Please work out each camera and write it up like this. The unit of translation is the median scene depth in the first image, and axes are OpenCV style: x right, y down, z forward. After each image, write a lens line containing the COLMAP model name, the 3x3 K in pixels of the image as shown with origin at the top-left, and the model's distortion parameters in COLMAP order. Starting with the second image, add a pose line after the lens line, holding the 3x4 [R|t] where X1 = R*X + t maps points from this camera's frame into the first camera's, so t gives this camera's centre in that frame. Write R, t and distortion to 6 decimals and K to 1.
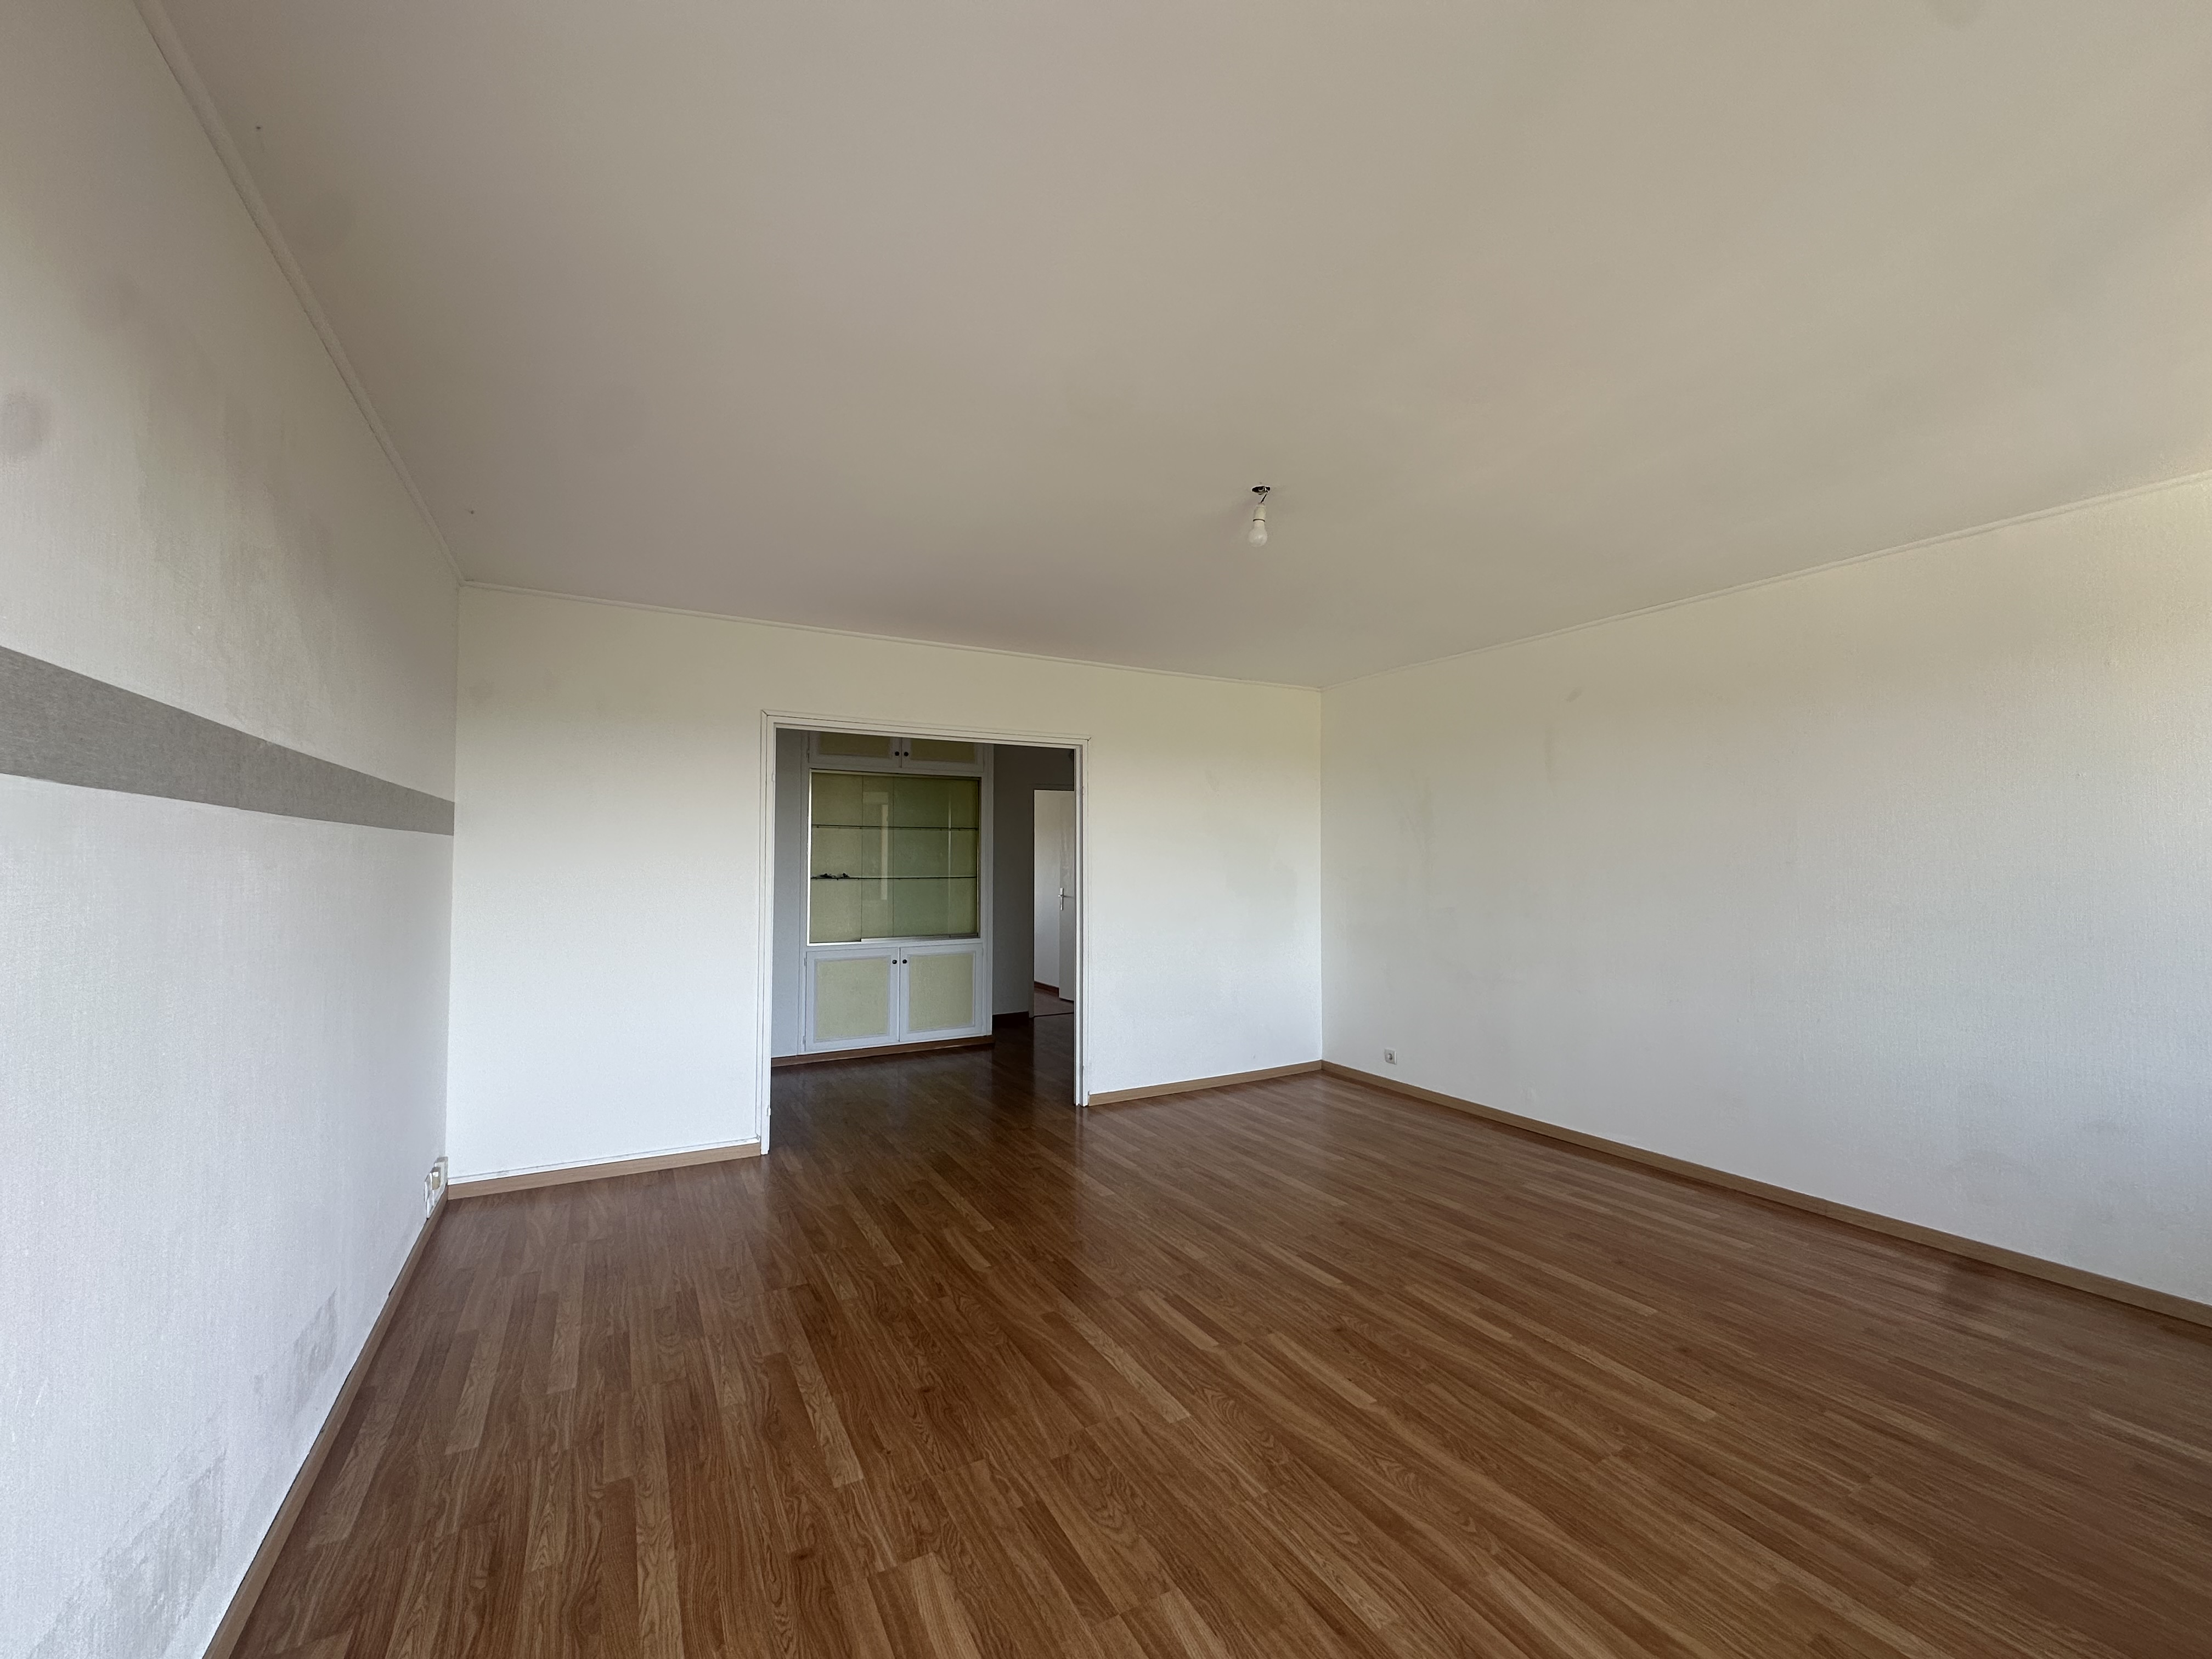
lens RADIAL K [[885.6, 0, 1106.4], [0, 885.6, 826.3], [0, 0, 1]] dist [-0.003476, 0.000321]
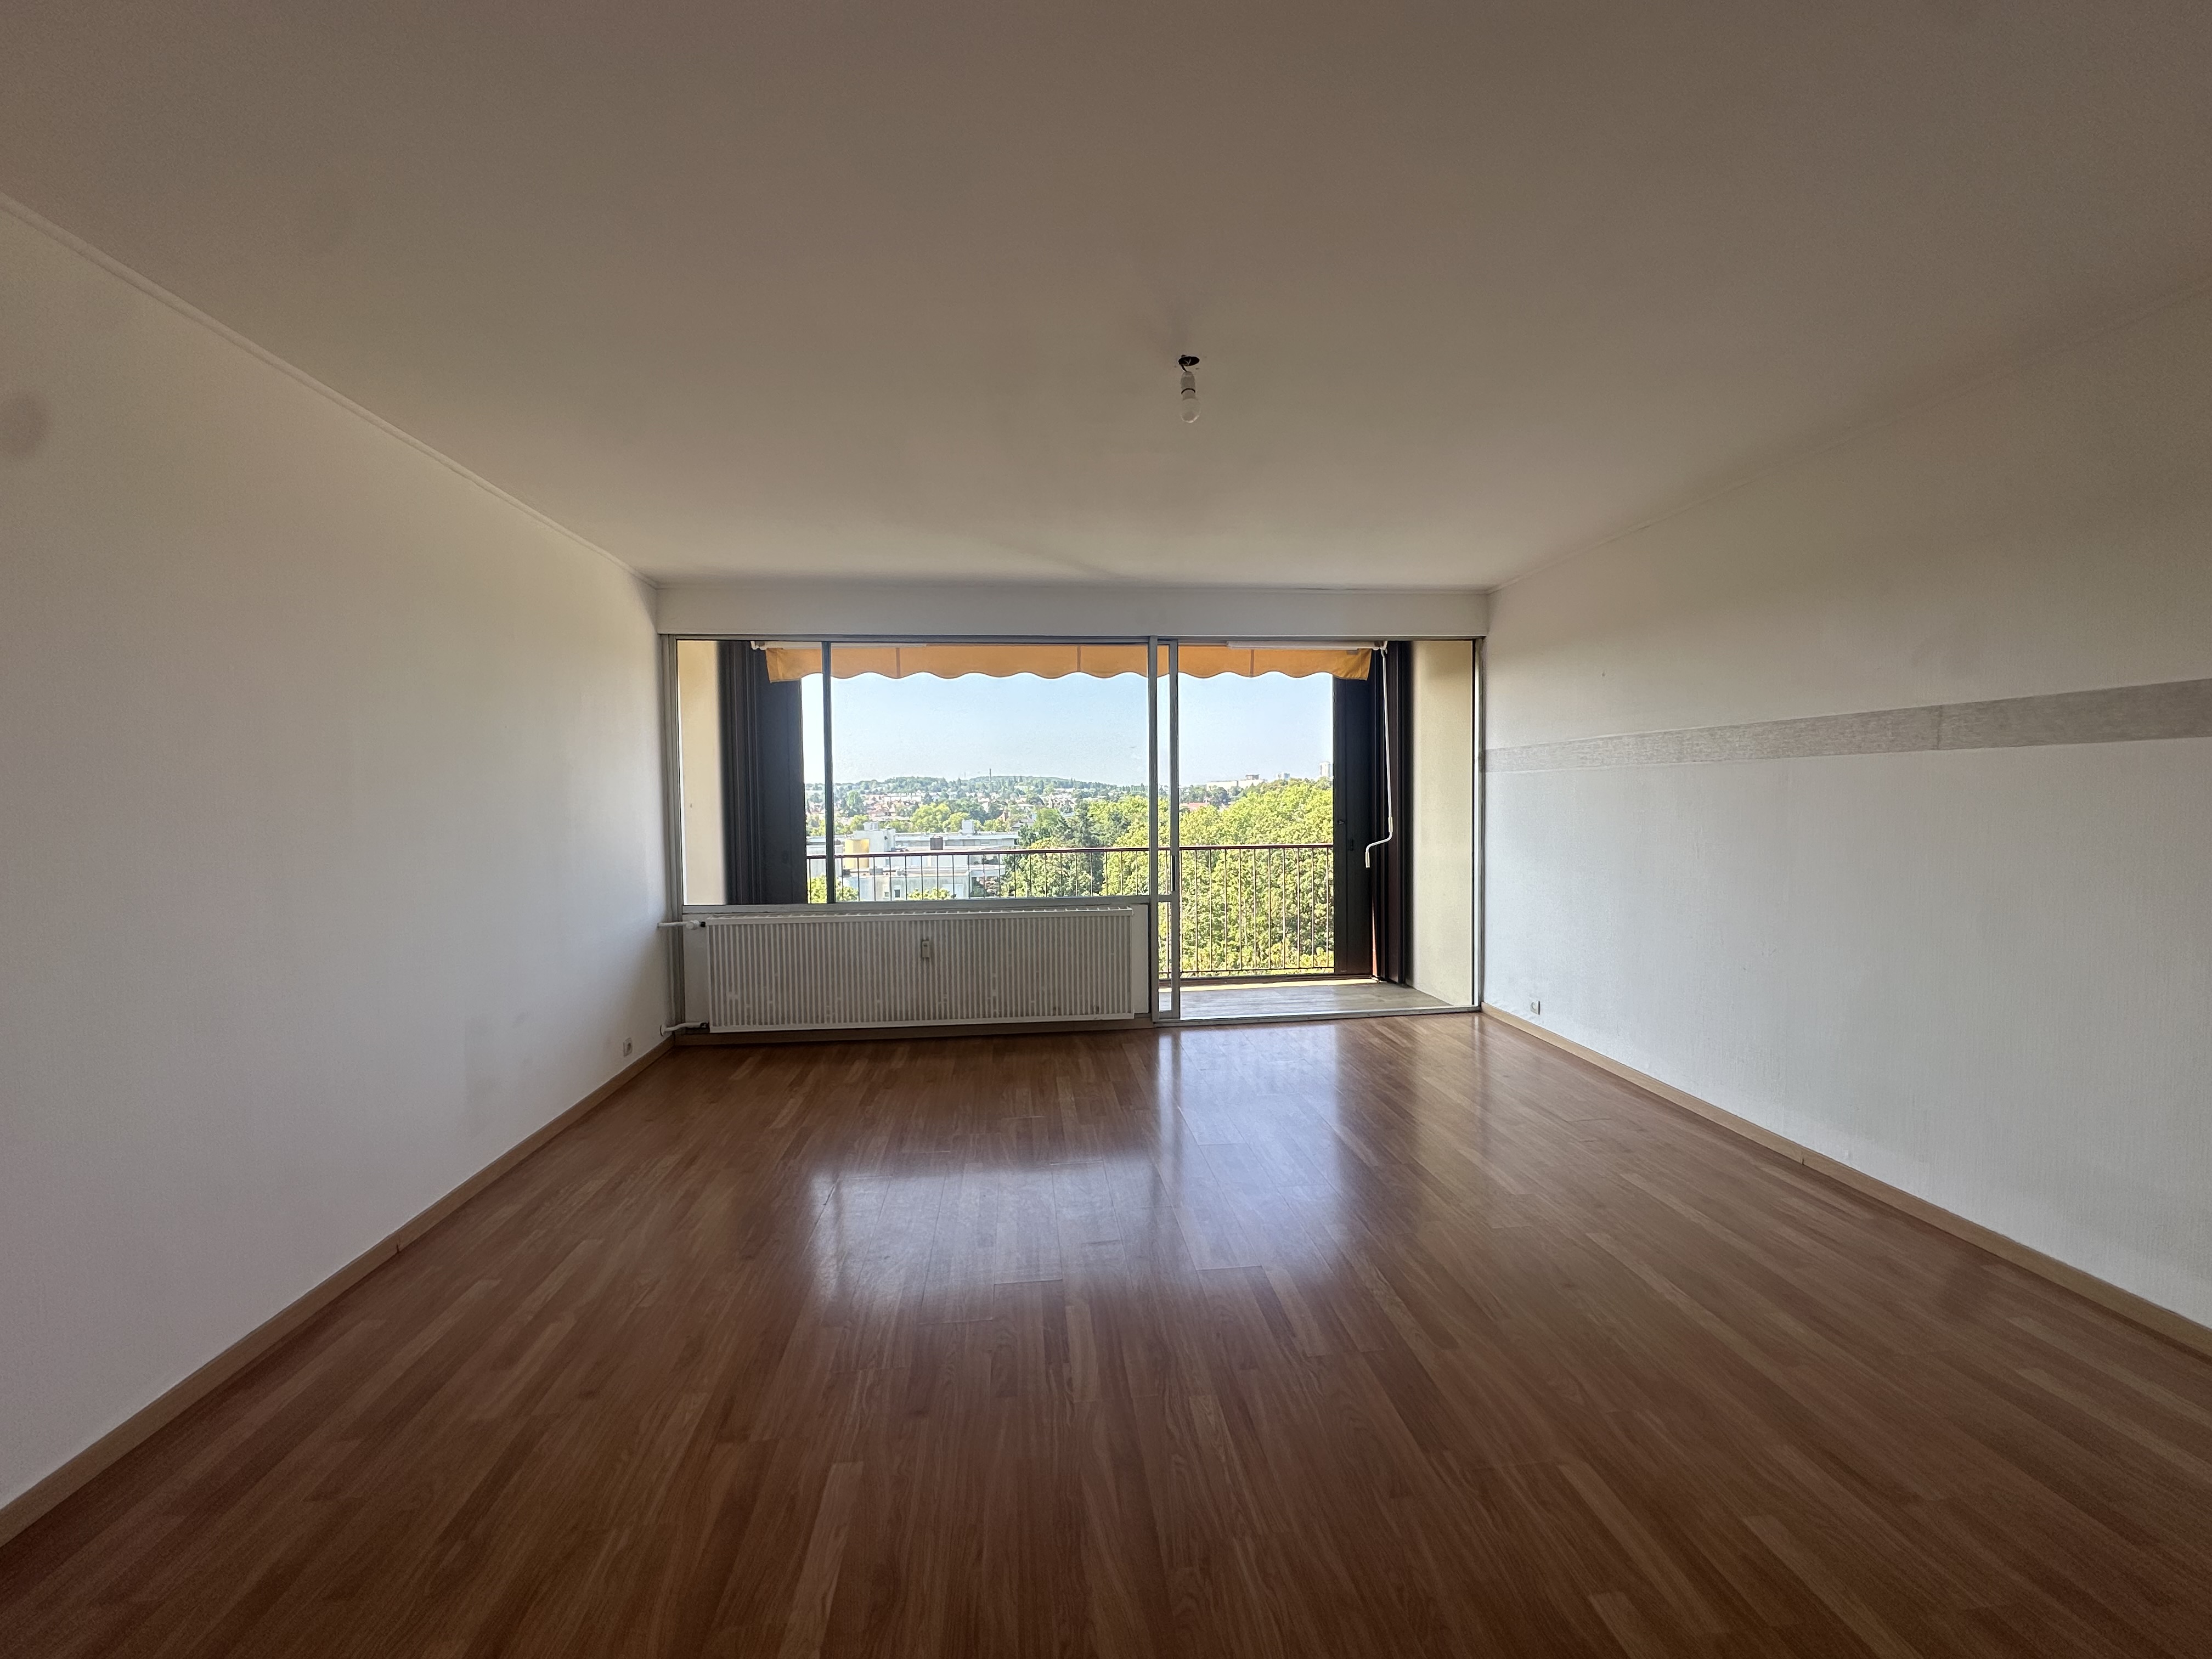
lens RADIAL K [[885.6, 0, 1106.4], [0, 885.6, 826.3], [0, 0, 1]] dist [-0.003476, 0.000321]
pose [[-0.921321, -0.001104, 0.388800, -0.081137], [-0.003202, 0.999984, -0.004748, 0.072591], [-0.388789, -0.005619, -0.921310, 1.667583]]
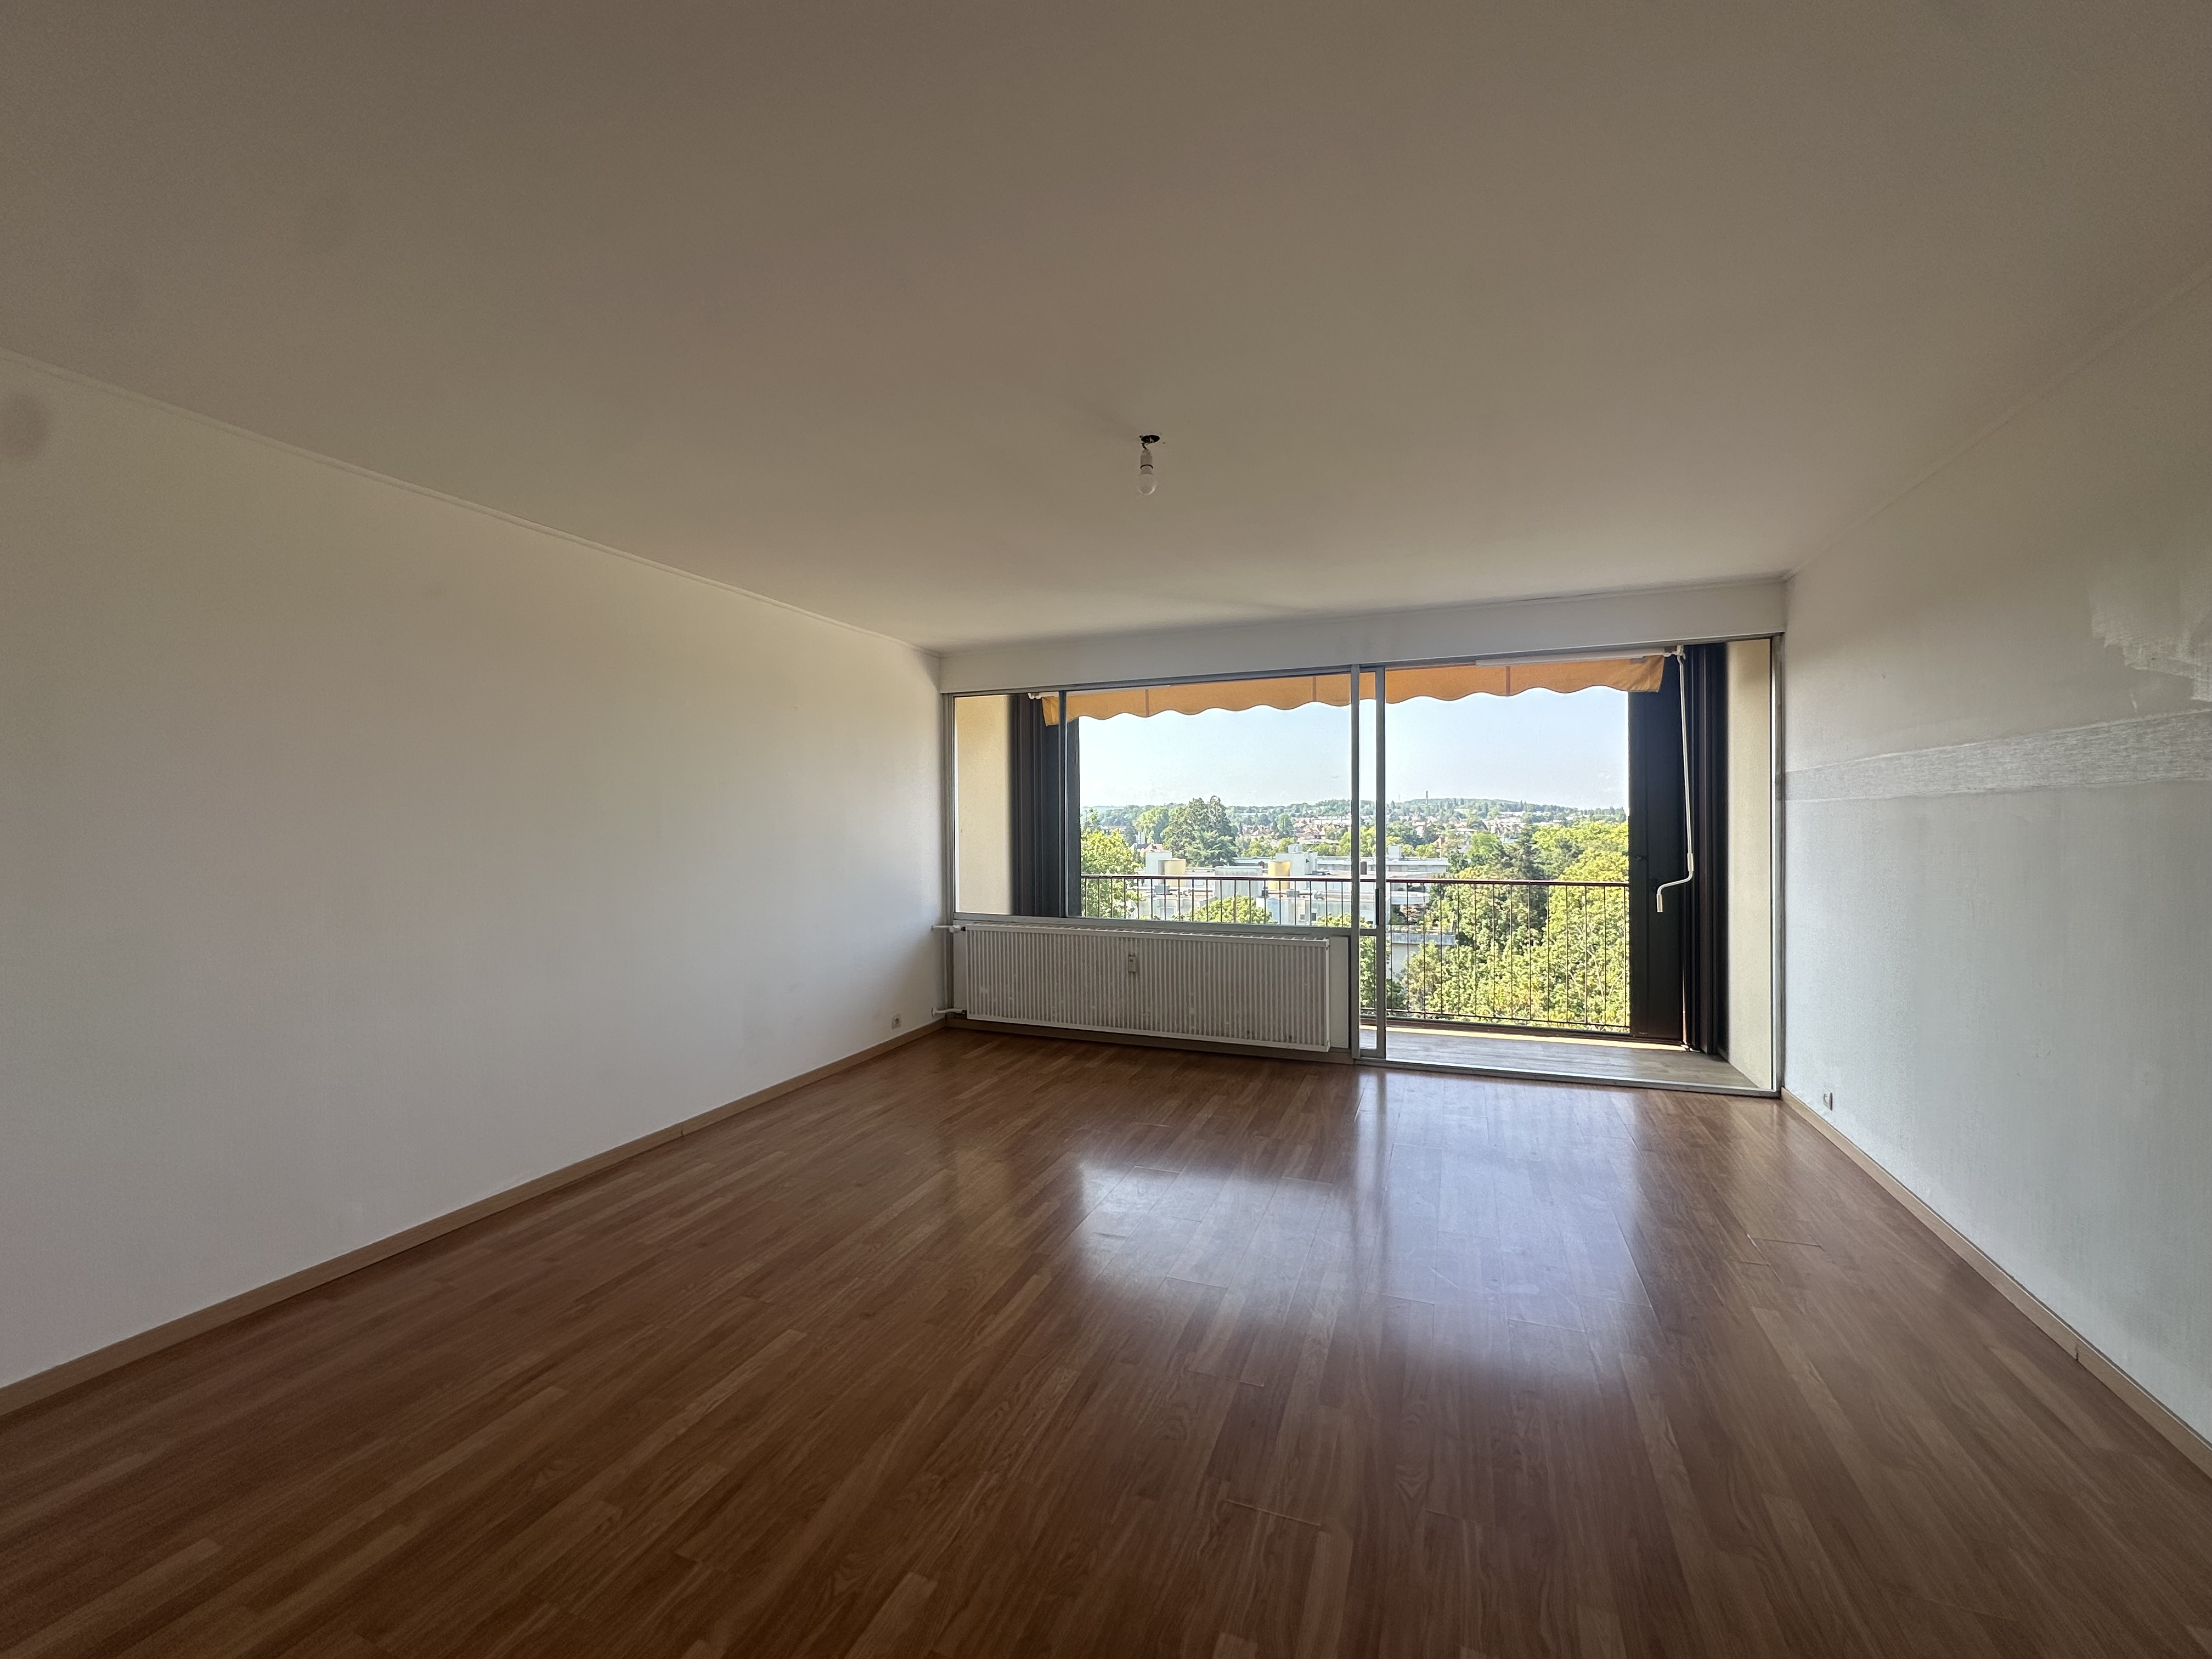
lens RADIAL K [[885.6, 0, 1106.4], [0, 885.6, 826.3], [0, 0, 1]] dist [-0.003476, 0.000321]
pose [[-0.636839, 0.002069, 0.770994, -0.485062], [-0.025516, 0.999392, -0.023758, 0.057273], [-0.770575, -0.034803, -0.636399, 1.489588]]
